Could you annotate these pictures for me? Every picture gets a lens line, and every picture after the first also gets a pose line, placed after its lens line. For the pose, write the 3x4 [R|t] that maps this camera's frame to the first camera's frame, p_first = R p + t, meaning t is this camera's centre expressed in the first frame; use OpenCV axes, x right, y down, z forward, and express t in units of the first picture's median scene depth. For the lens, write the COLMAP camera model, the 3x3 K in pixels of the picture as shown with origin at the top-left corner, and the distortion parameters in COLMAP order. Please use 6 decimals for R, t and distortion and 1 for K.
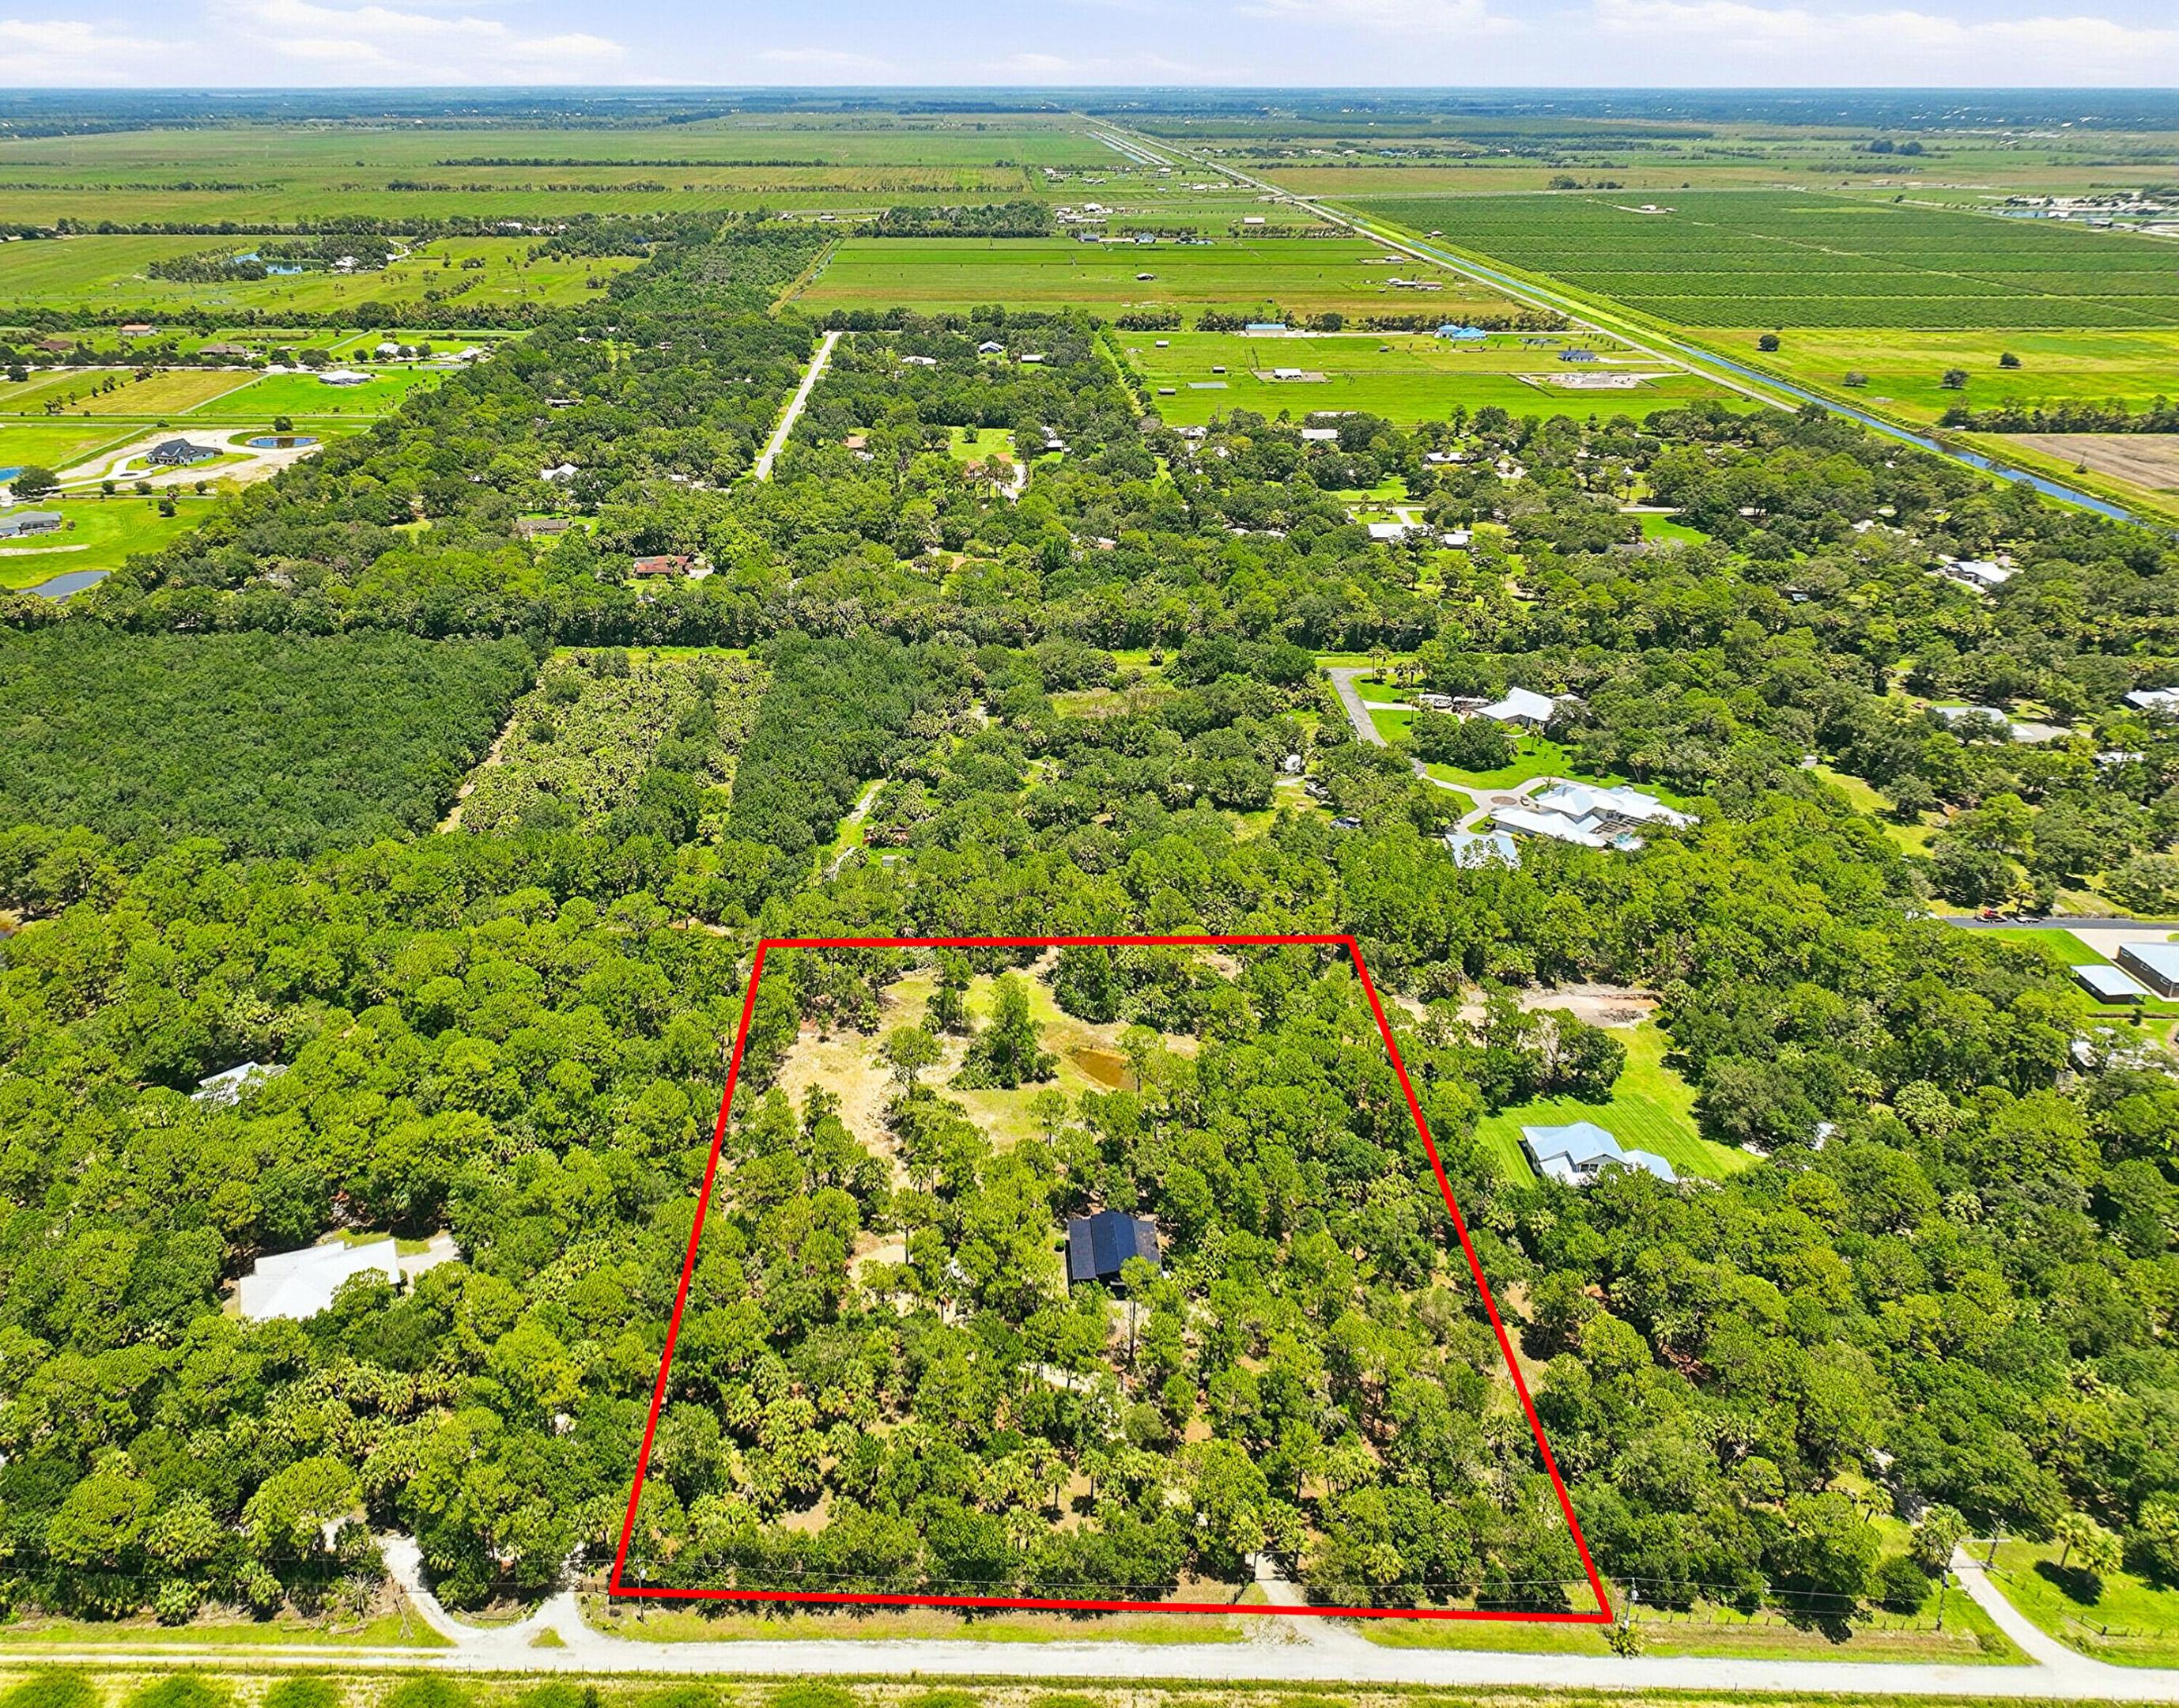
lens RADIAL K [[1788.8, 0, 912.9], [0, 1788.8, 739.2], [0, 0, 1]] dist [-0.000291, 0.008825]
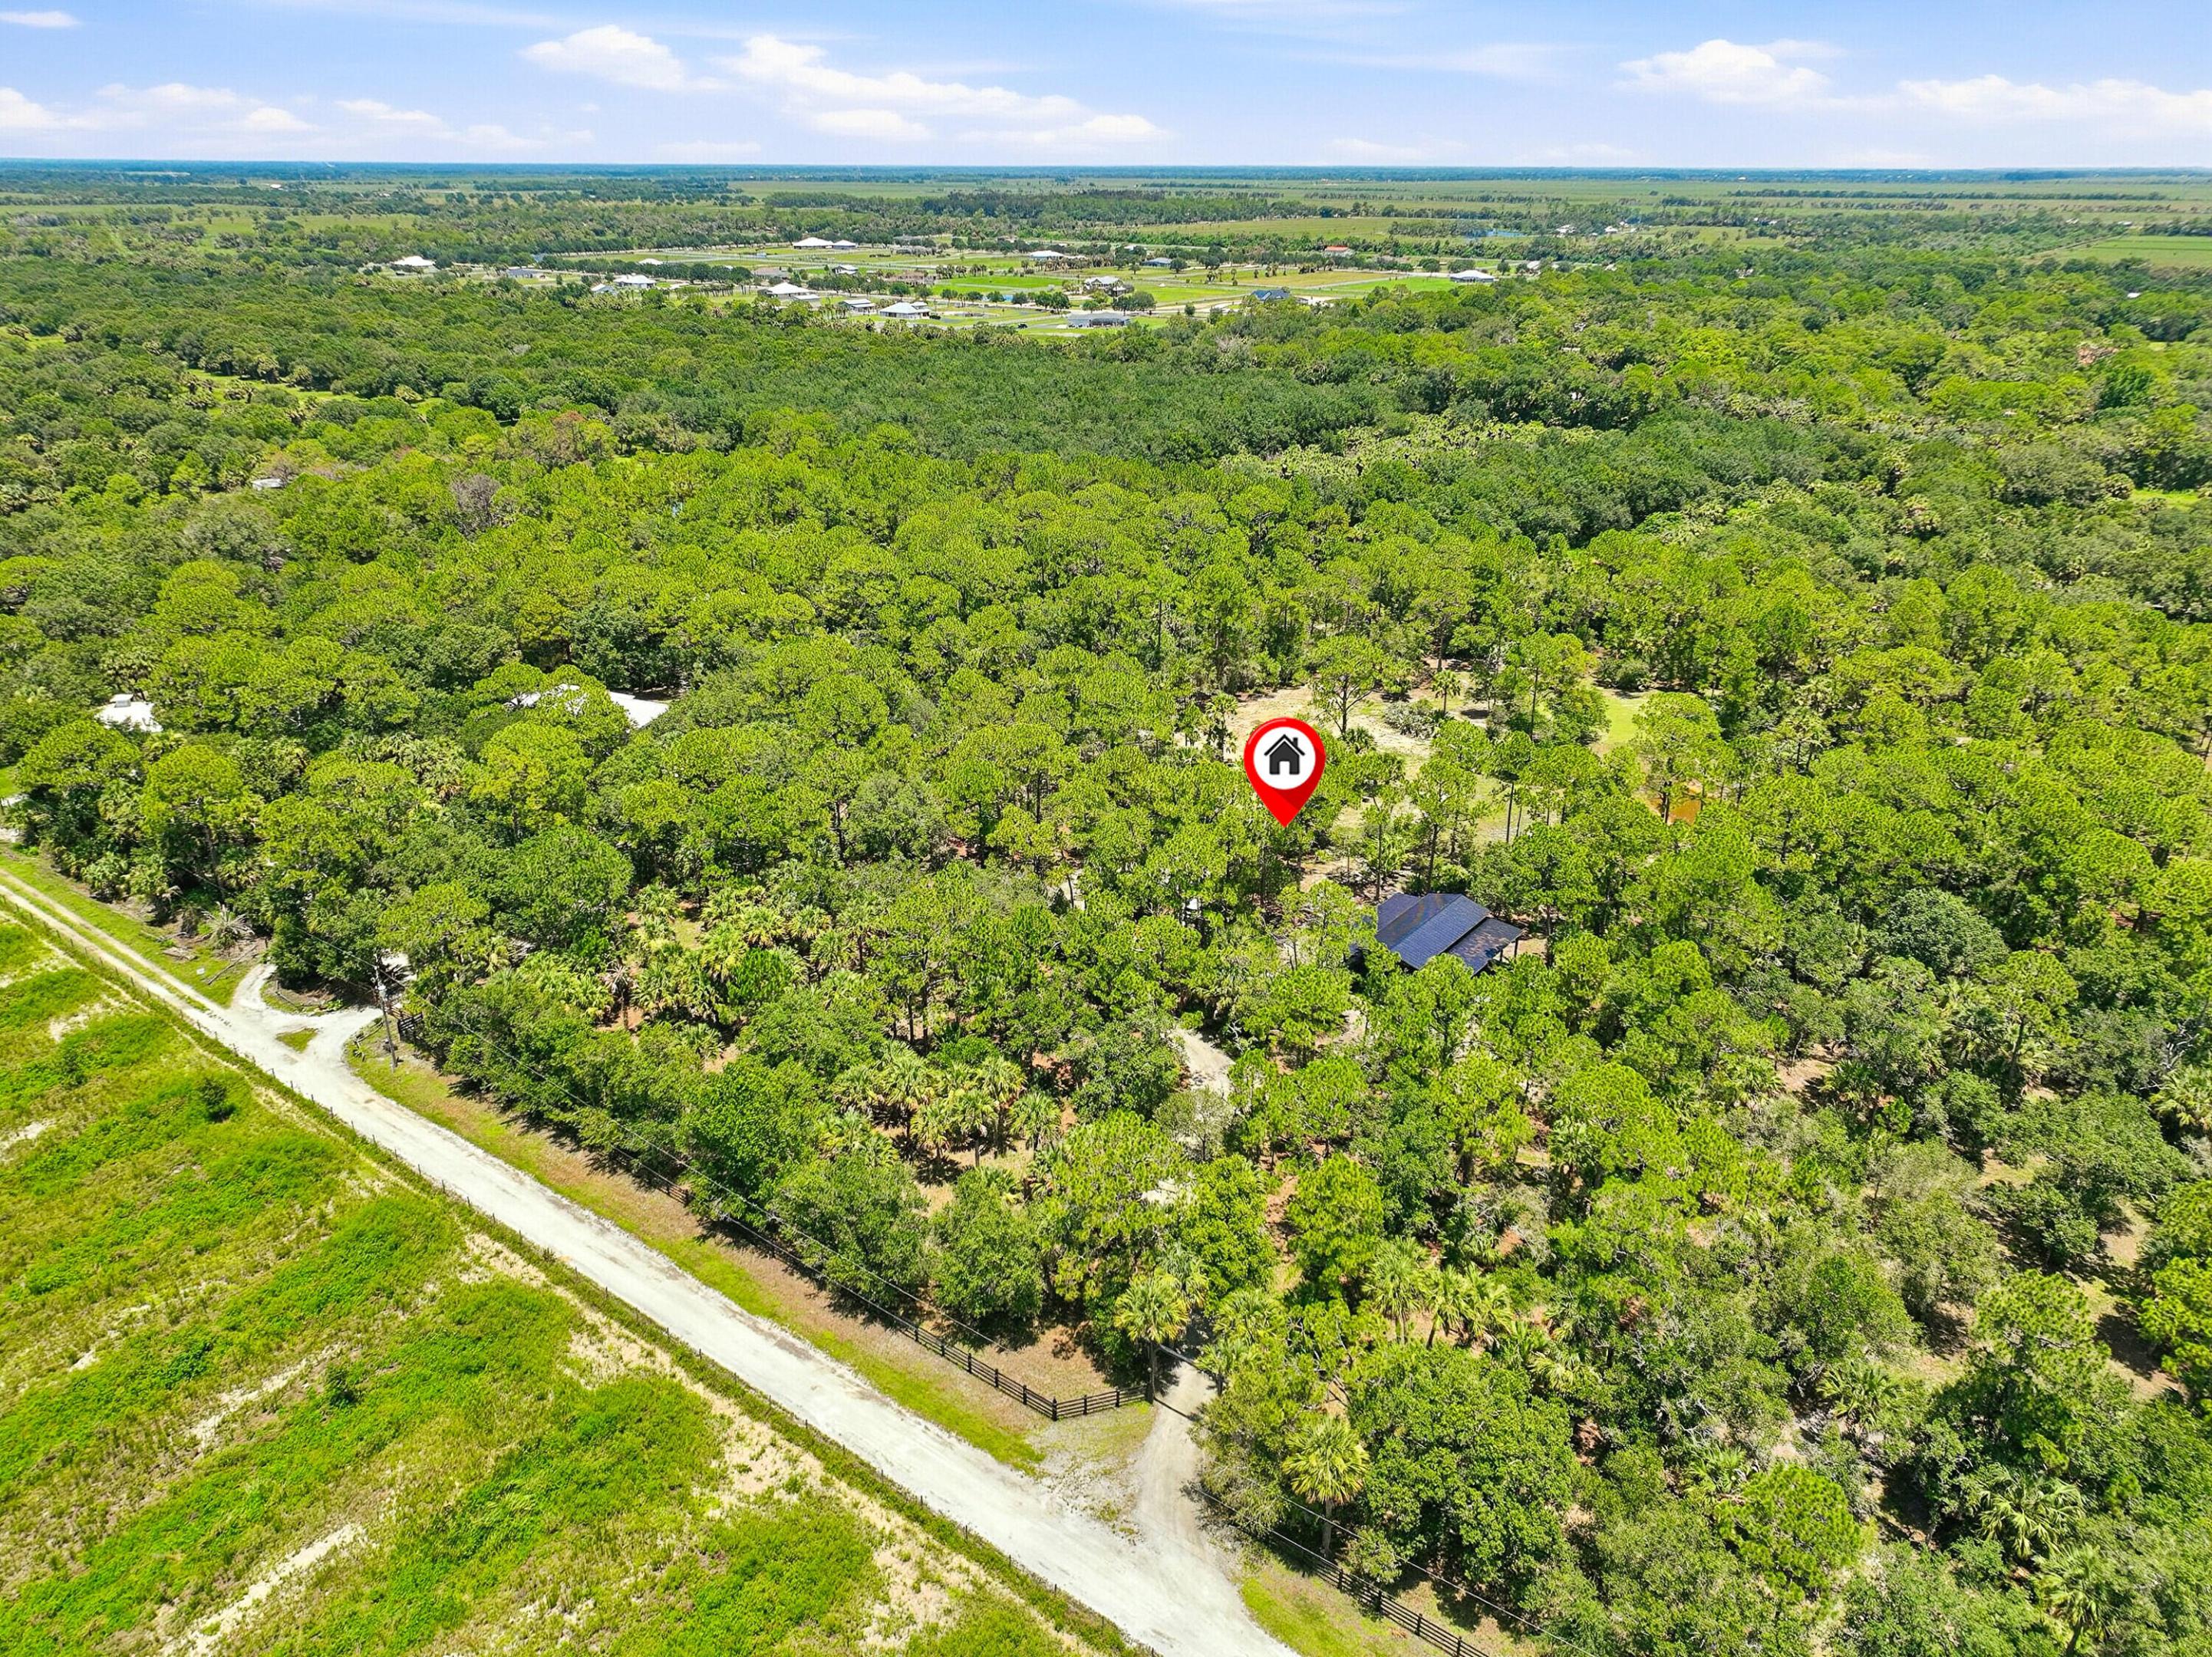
lens RADIAL K [[1562.5, 0, 1107.7], [0, 1562.5, 808.6], [0, 0, 1]] dist [-0.005227, 0.021870]
pose [[0.807202, 0.229324, -0.543908, 0.382508], [-0.209704, 0.972749, 0.098915, 0.265027], [0.551770, 0.034215, 0.833294, 0.616876]]
